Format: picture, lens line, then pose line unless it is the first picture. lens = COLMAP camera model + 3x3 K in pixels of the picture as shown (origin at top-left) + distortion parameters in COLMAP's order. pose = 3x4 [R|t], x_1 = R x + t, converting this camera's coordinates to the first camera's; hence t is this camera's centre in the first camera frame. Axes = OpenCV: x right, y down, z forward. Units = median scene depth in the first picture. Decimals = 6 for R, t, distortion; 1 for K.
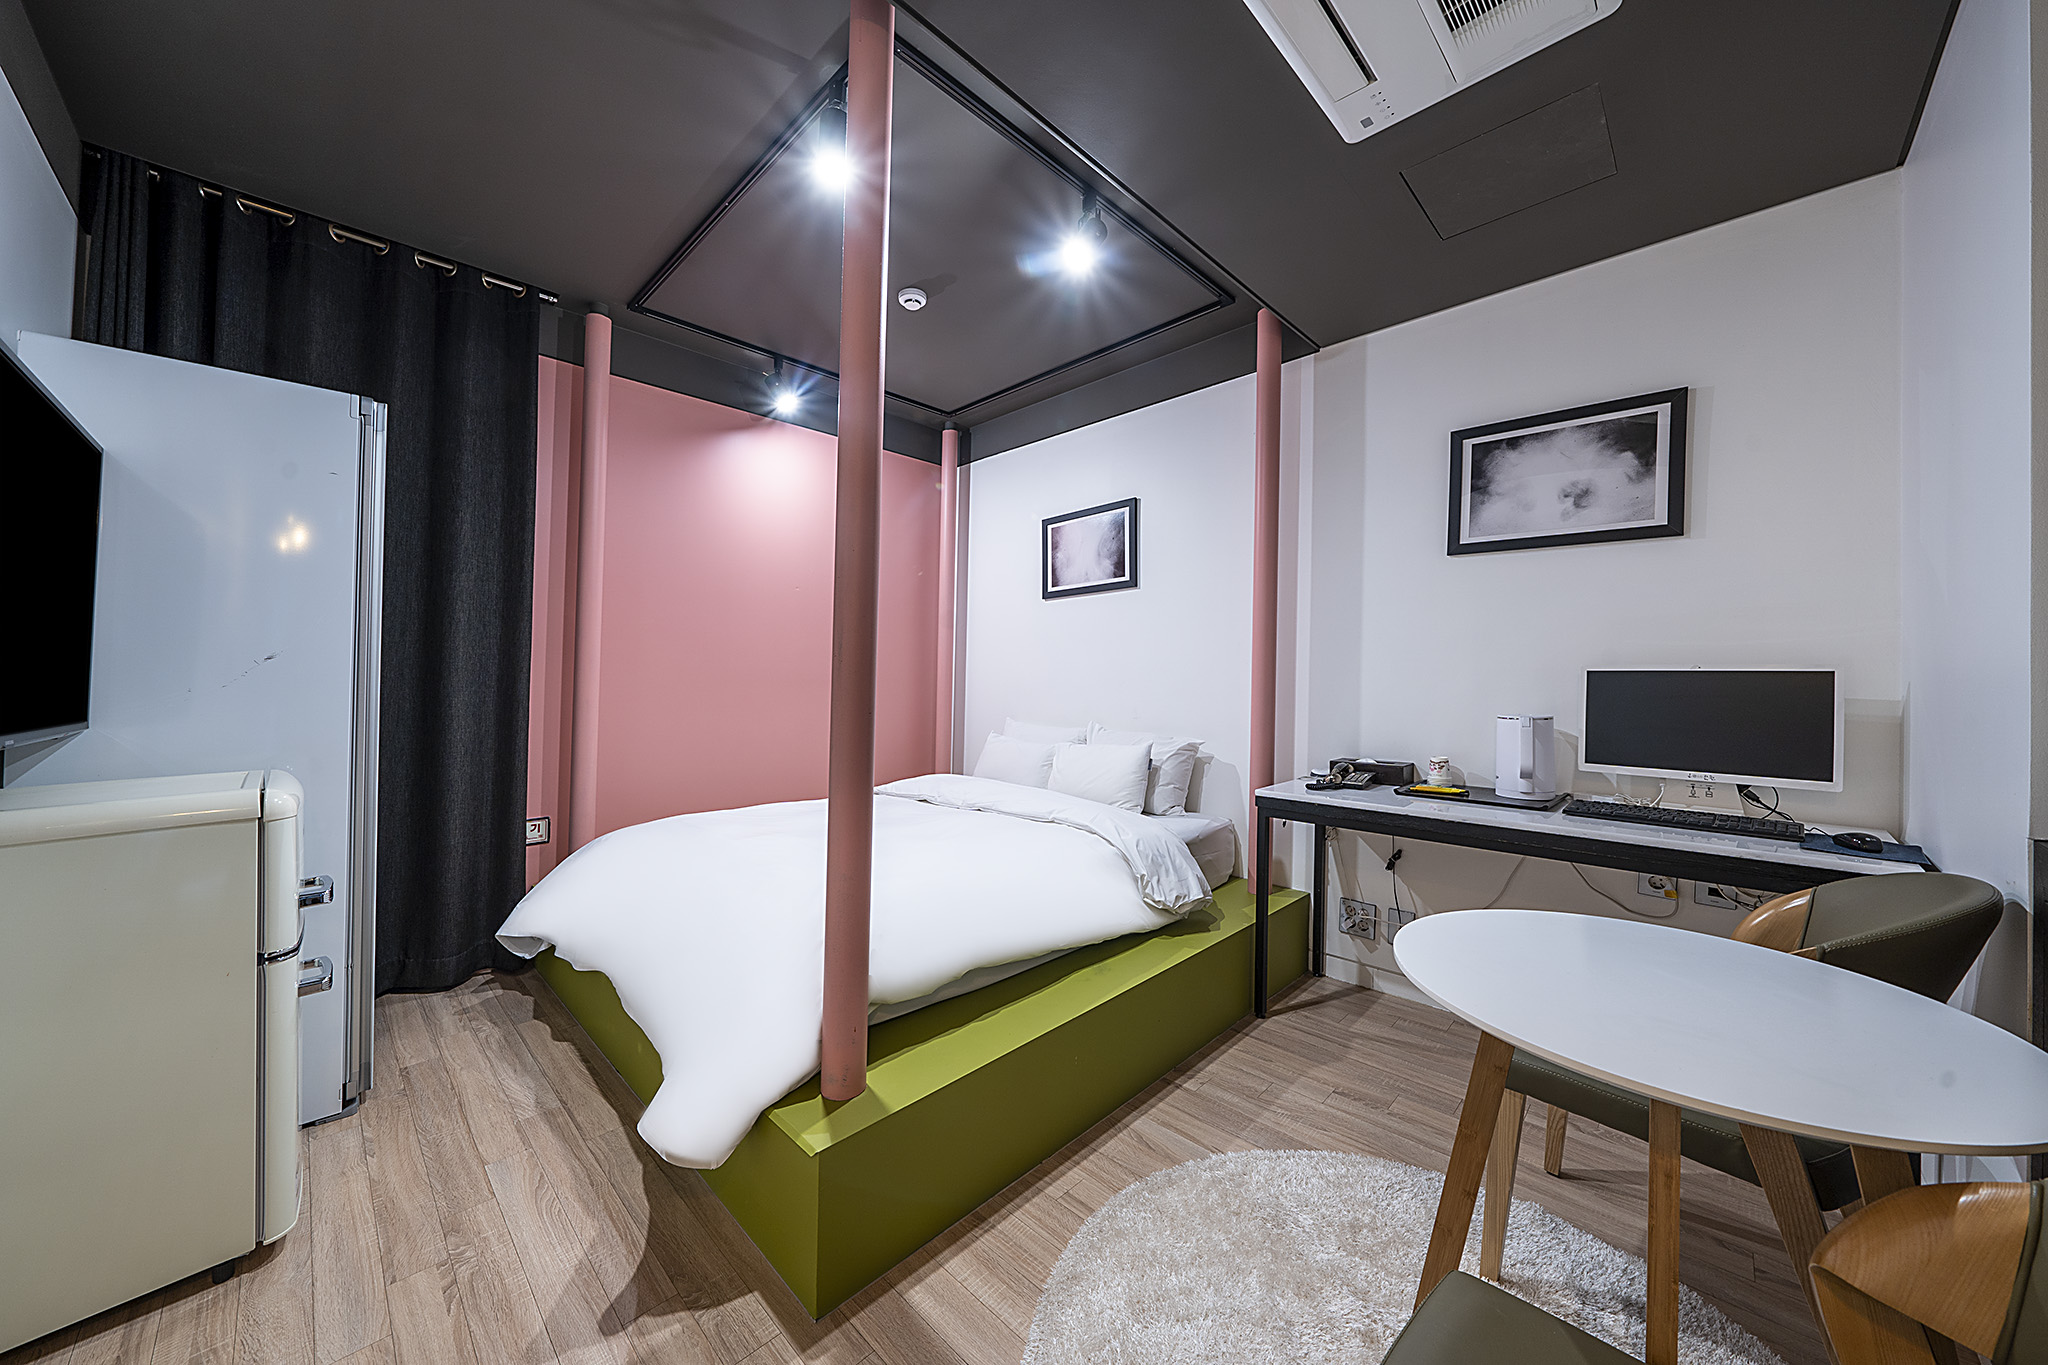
lens RADIAL K [[712.4, 0, 1021.5], [0, 712.4, 668.0], [0, 0, 1]] dist [-0.002740, 0.000118]
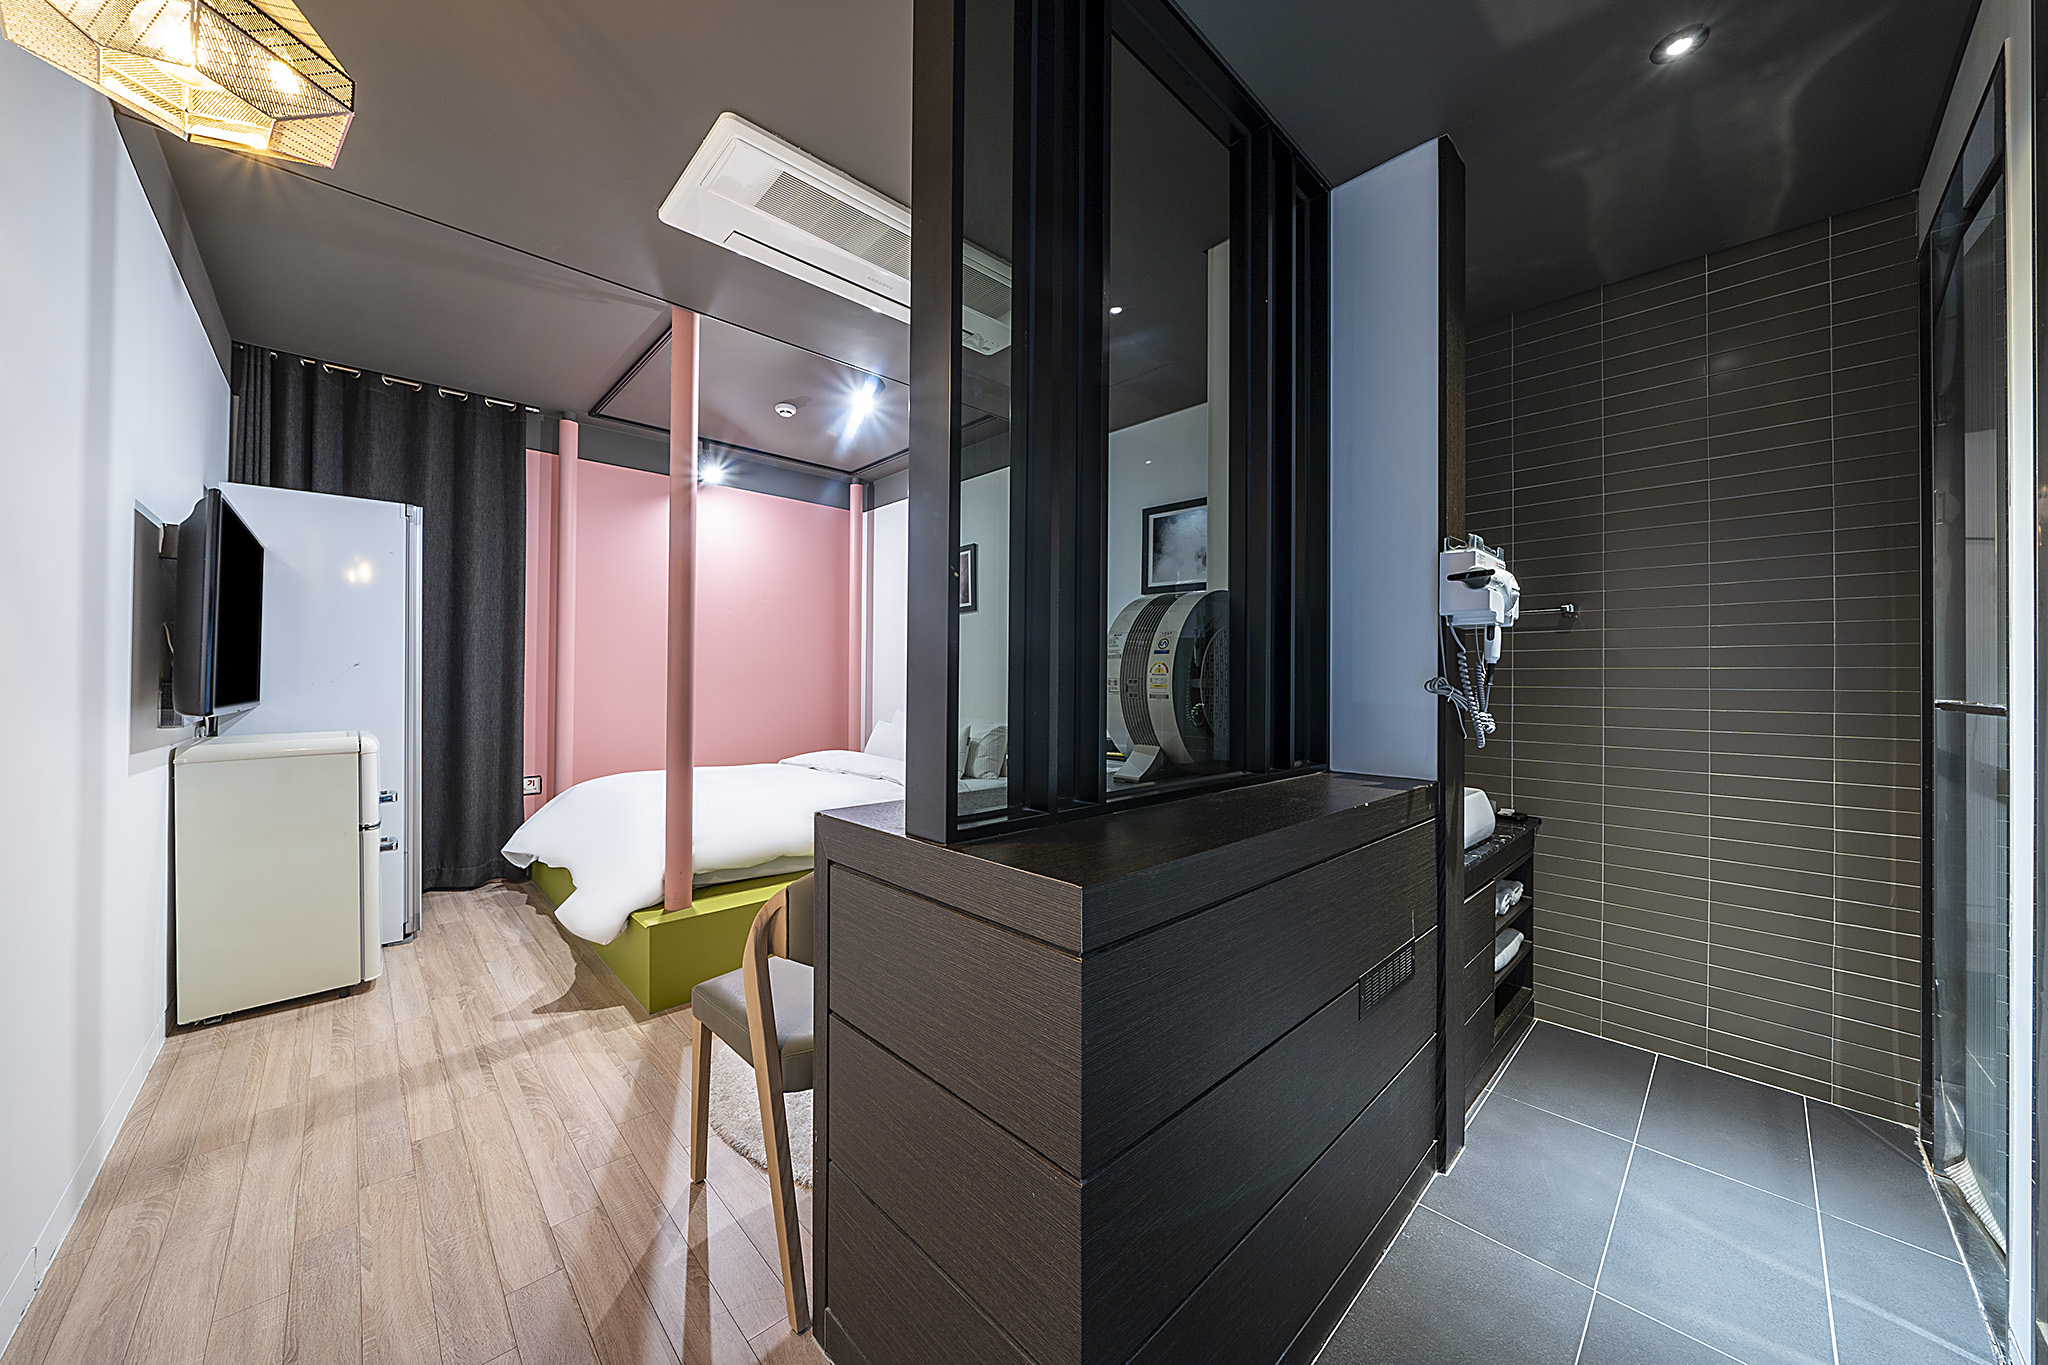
lens RADIAL K [[701.7, 0, 1024.4], [0, 701.7, 687.0], [0, 0, 1]] dist [-0.000701, -0.000220]
pose [[0.999659, 0.003865, -0.025838, 0.426305], [-0.003200, 0.999664, 0.025714, -0.007126], [0.025929, -0.025623, 0.999335, -0.466823]]
